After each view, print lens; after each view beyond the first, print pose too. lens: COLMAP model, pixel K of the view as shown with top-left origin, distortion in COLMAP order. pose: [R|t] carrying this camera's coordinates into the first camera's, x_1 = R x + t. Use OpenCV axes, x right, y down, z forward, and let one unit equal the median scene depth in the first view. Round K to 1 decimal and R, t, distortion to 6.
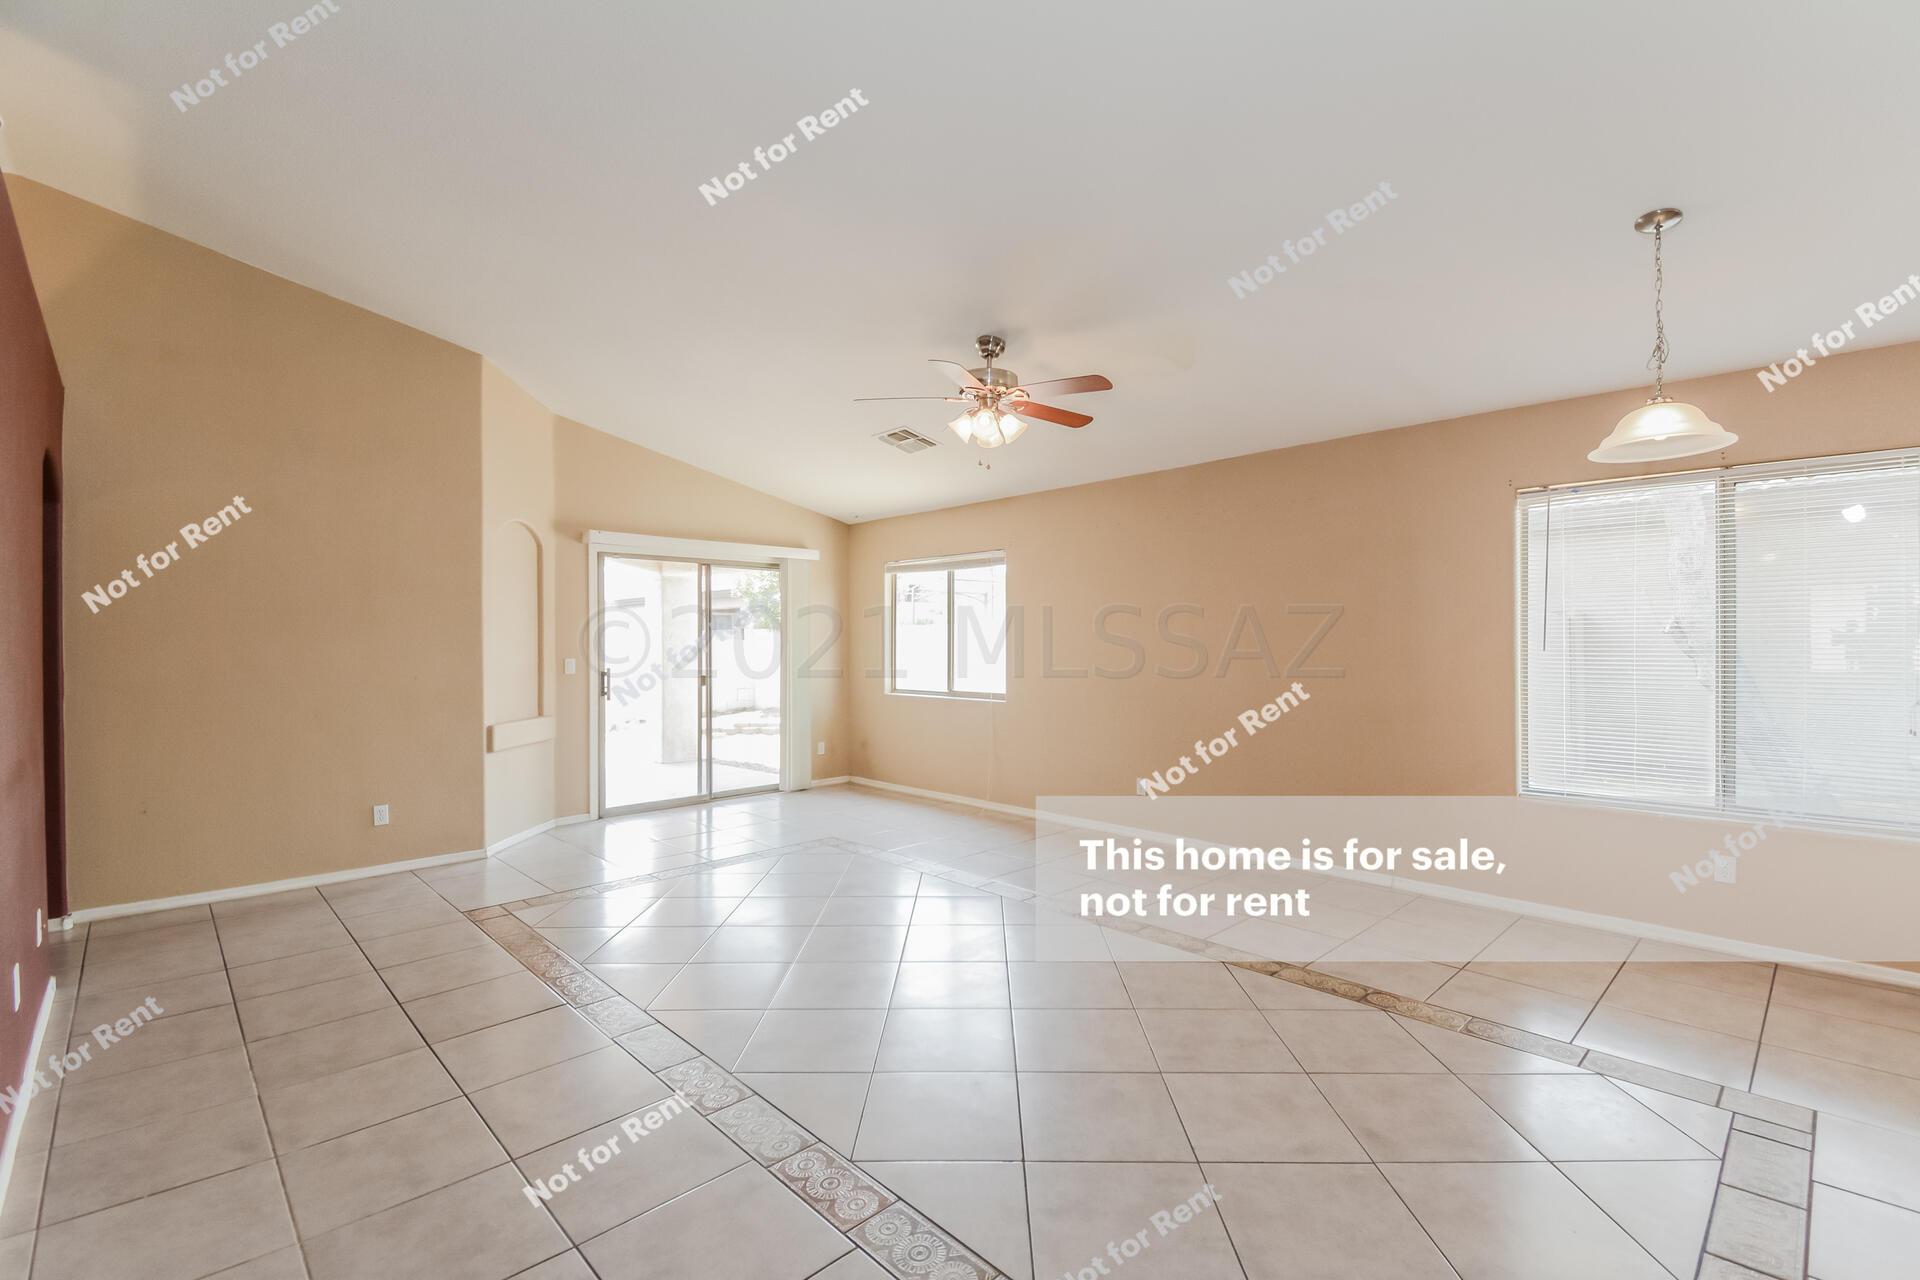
lens RADIAL K [[845.3, 0, 962.1], [0, 845.3, 642.0], [0, 0, 1]] dist [0.040764, -0.033496]
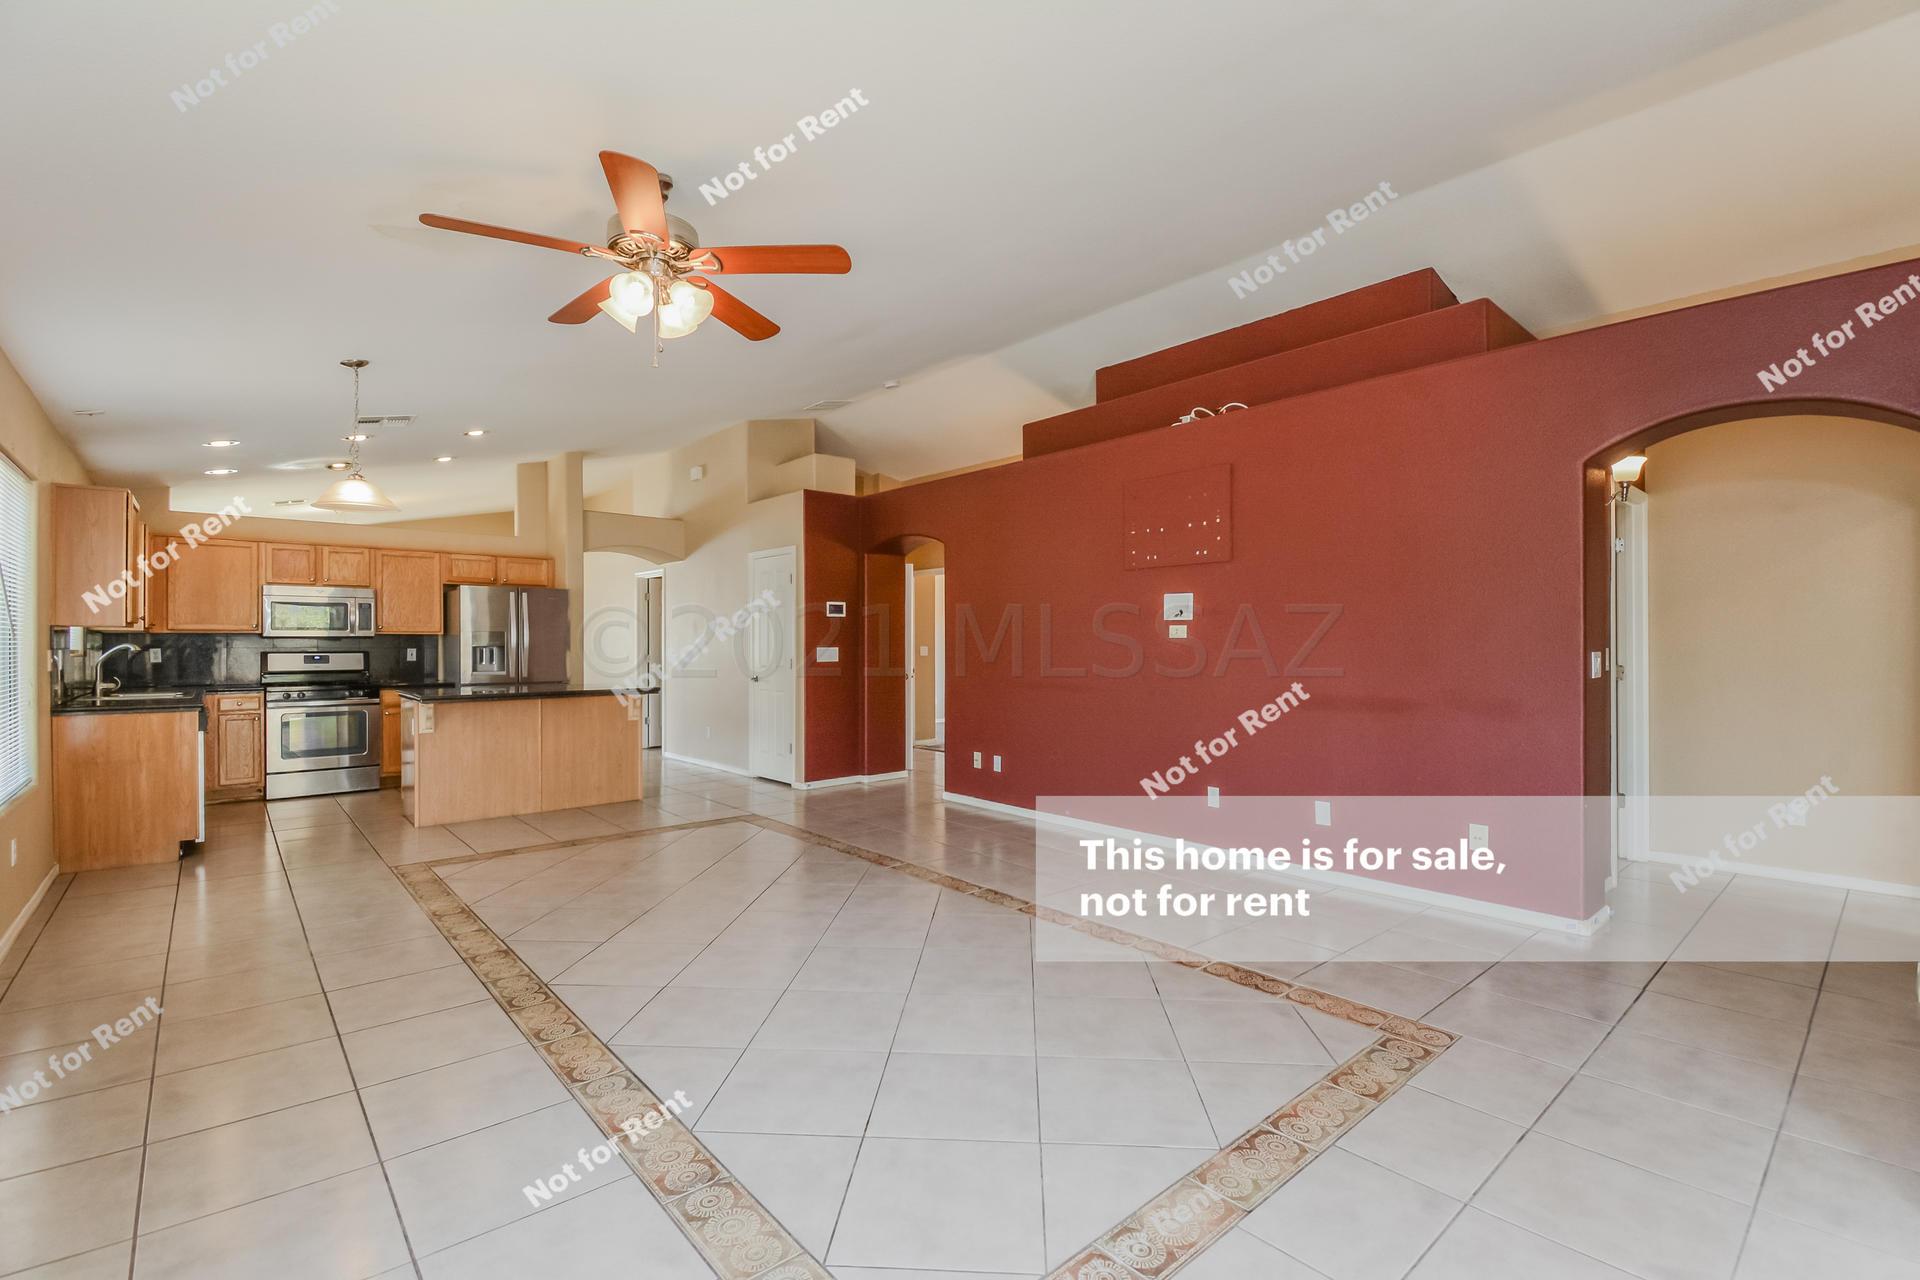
lens RADIAL K [[845.3, 0, 962.1], [0, 845.3, 642.0], [0, 0, 1]] dist [0.040764, -0.033496]
pose [[-0.998680, 0.005700, 0.051051, -0.210862], [0.005360, 0.999963, -0.006799, 0.021805], [-0.051088, -0.006516, -0.998673, 1.415091]]
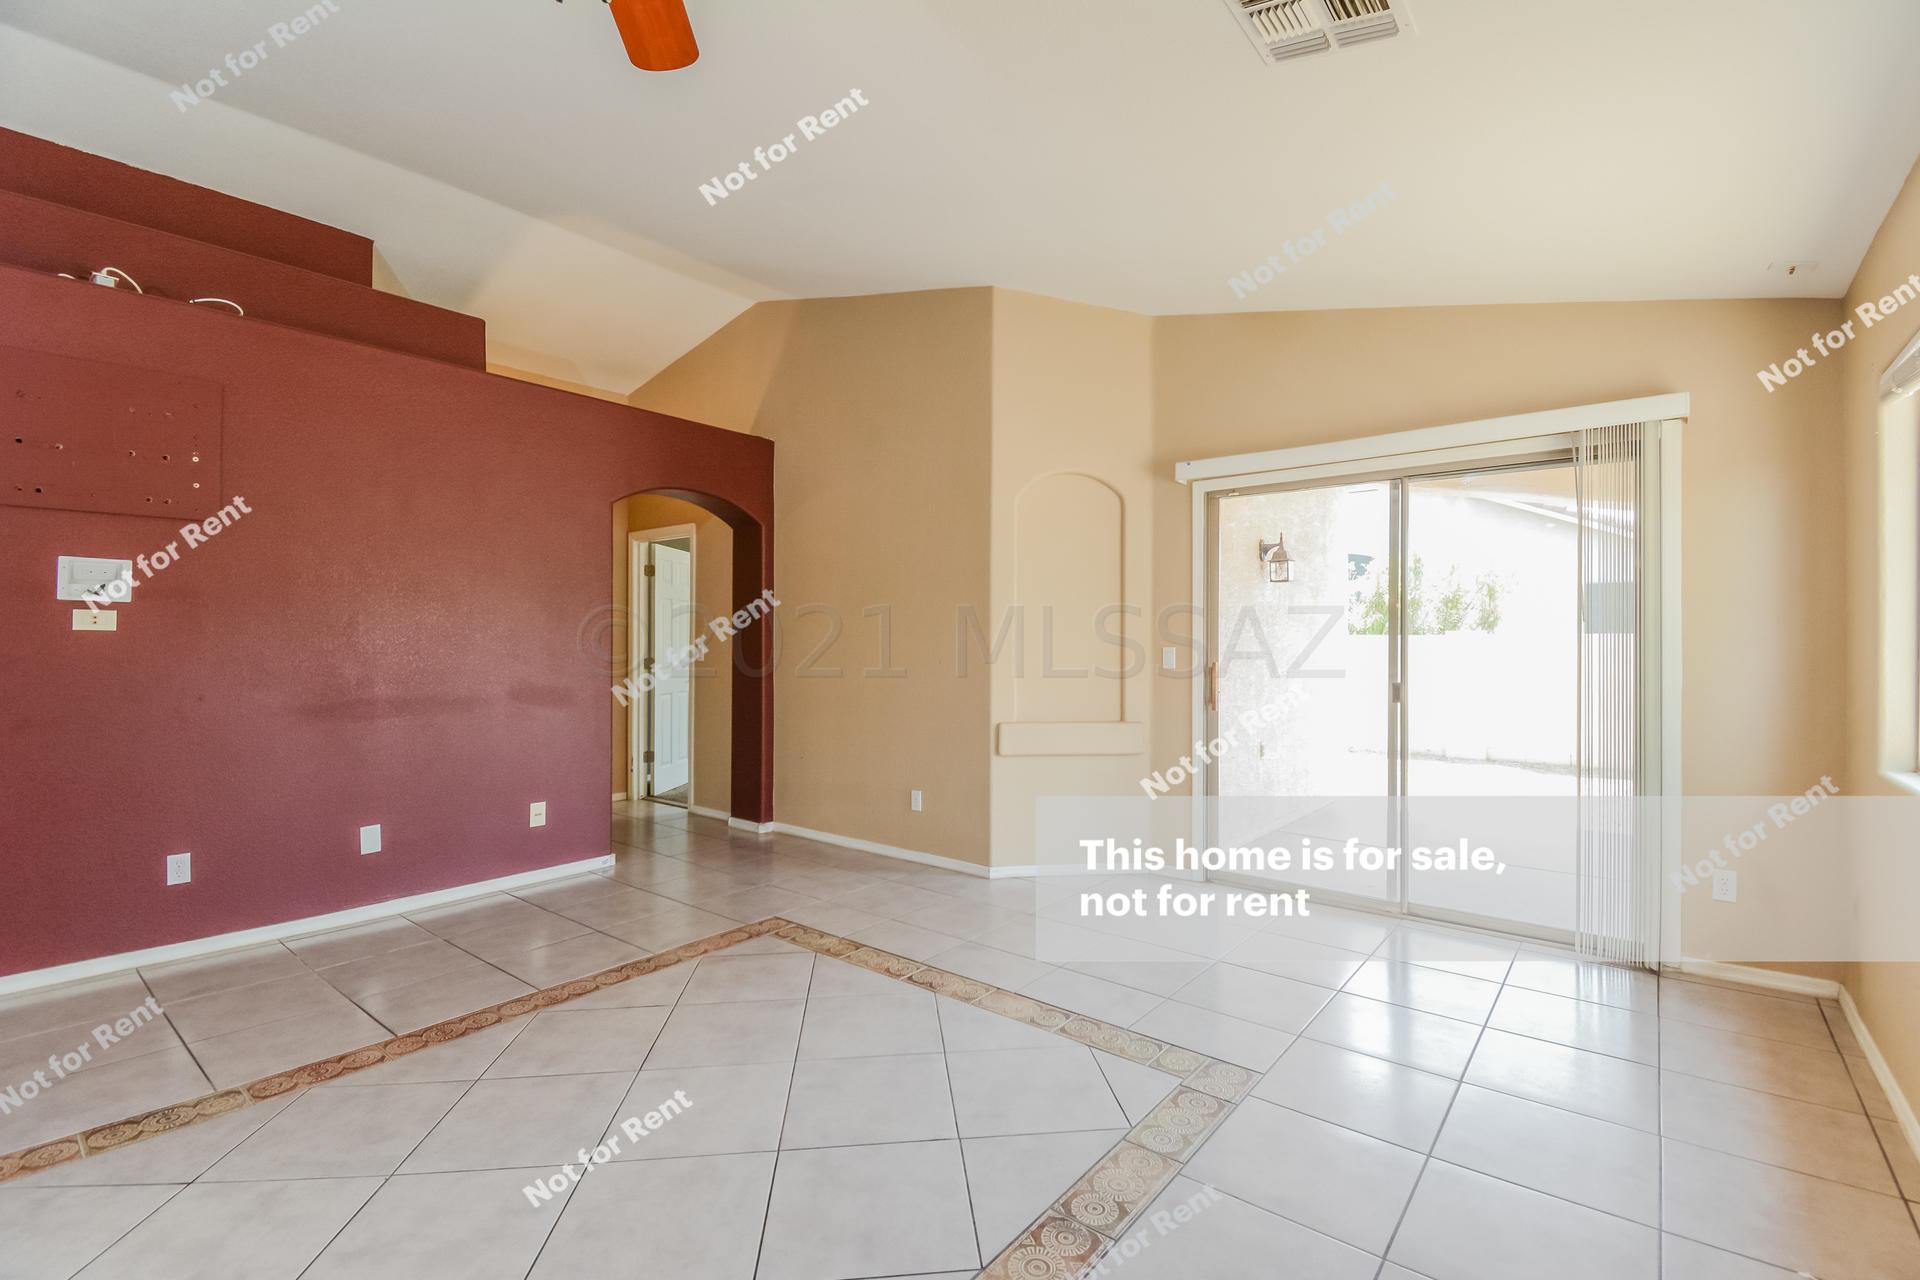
lens RADIAL K [[845.3, 0, 962.1], [0, 845.3, 642.0], [0, 0, 1]] dist [0.040764, -0.033496]
pose [[0.120343, 0.004246, -0.992723, 0.291799], [-0.002535, 0.999989, 0.003970, 0.015601], [0.992729, 0.002039, 0.120353, 0.932273]]
